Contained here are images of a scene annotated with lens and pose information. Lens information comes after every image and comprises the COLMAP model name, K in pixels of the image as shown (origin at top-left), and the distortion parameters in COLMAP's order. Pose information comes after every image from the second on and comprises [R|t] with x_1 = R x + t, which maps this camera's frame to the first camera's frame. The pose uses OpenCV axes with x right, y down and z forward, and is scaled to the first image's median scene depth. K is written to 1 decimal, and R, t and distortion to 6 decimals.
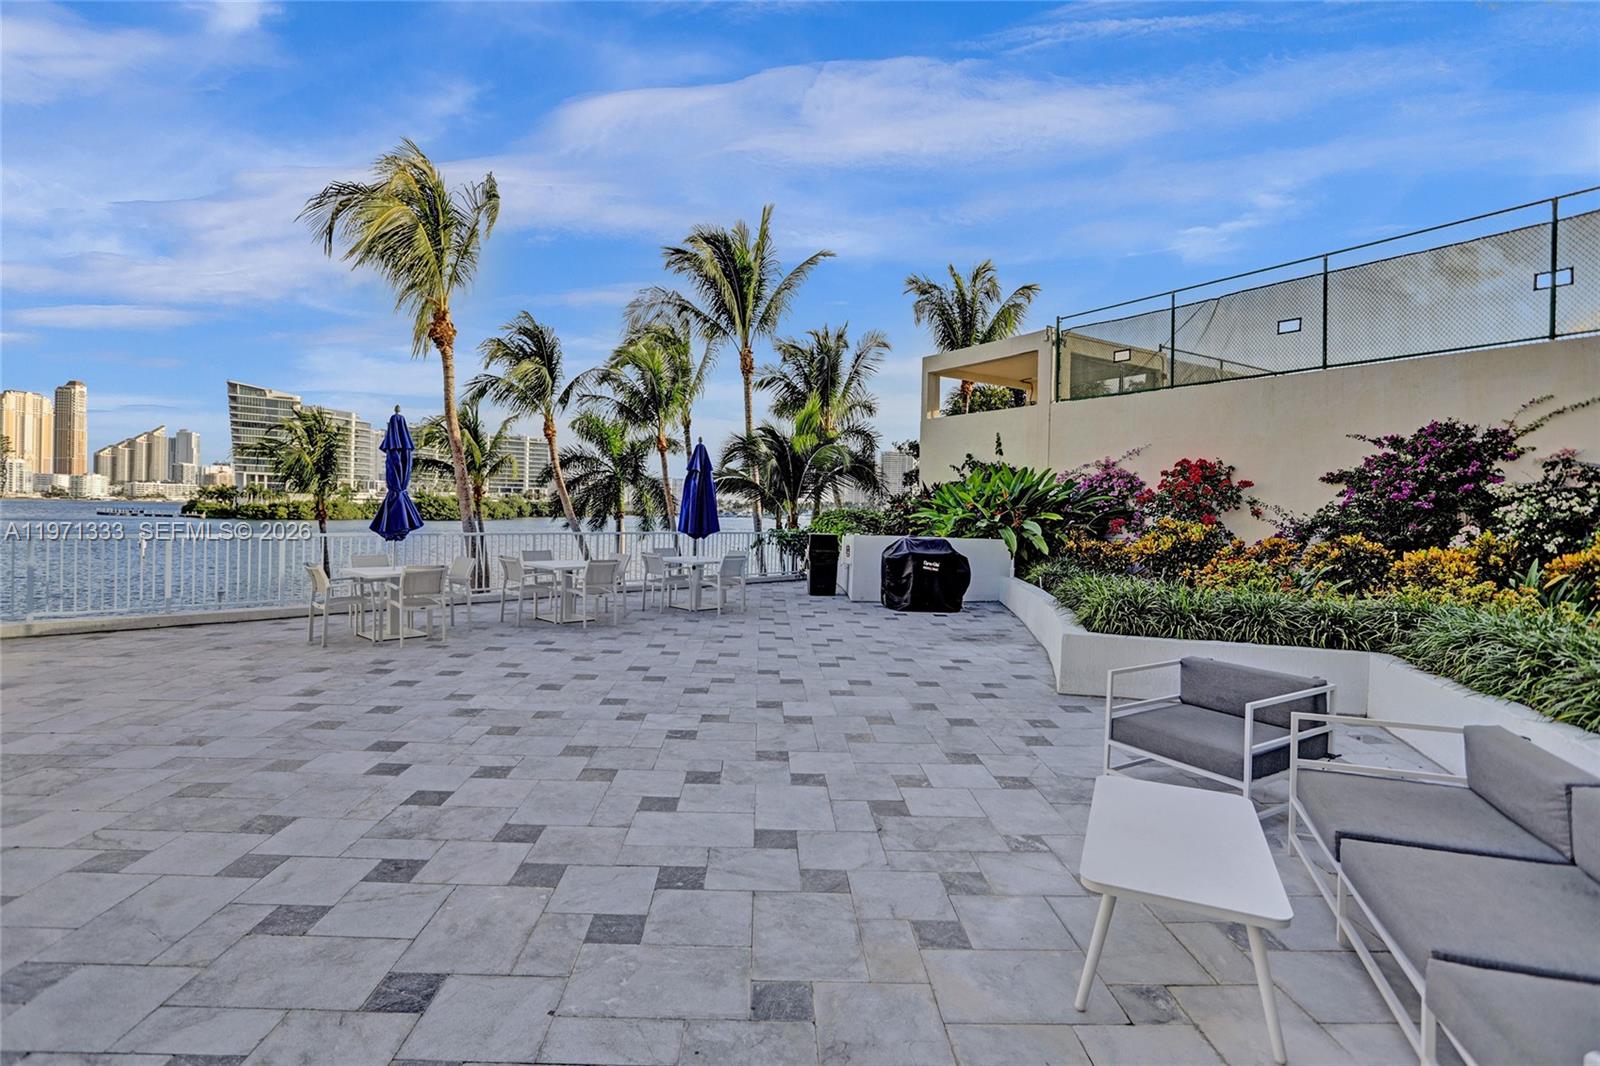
lens RADIAL K [[791.2, 0, 783.2], [0, 791.2, 509.7], [0, 0, 1]] dist [-0.059096, 0.023033]
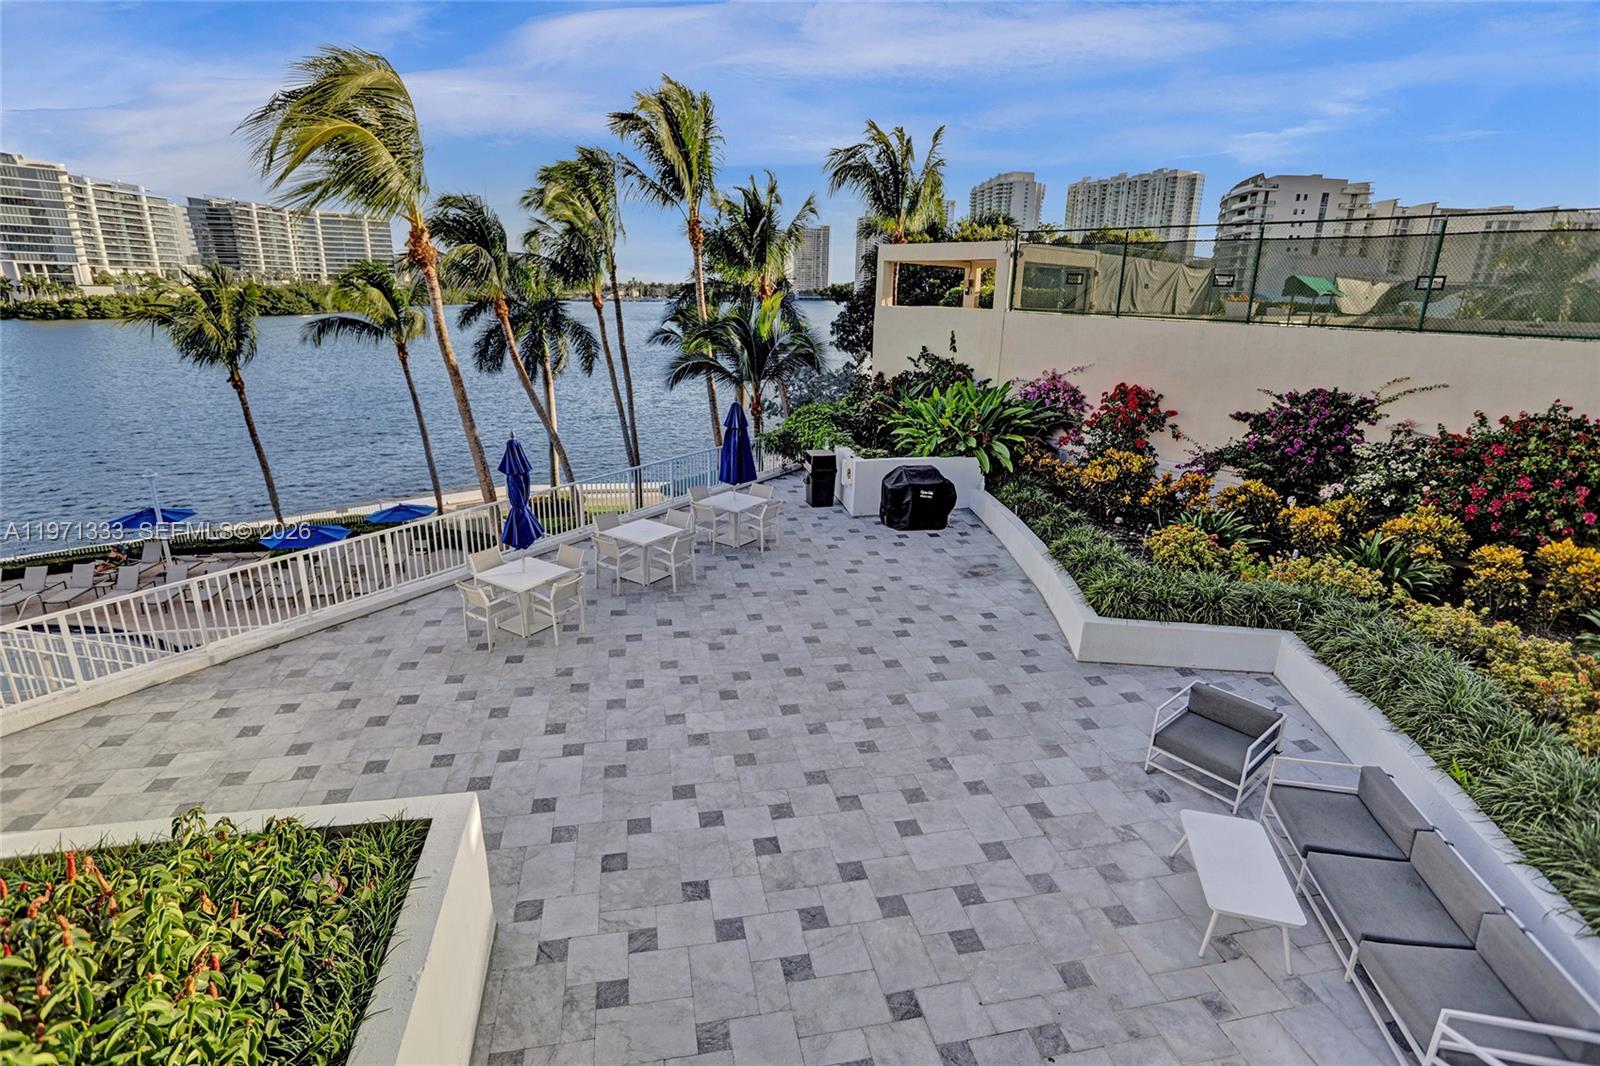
lens RADIAL K [[770.8, 0, 800.0], [0, 770.8, 533.0], [0, 0, 1]] dist [-0.058305, 0.021583]
pose [[0.984922, -0.057897, 0.163023, -0.240913], [0.007192, 0.955225, 0.295793, -0.269606], [-0.172850, -0.290161, 0.941238, -0.105906]]
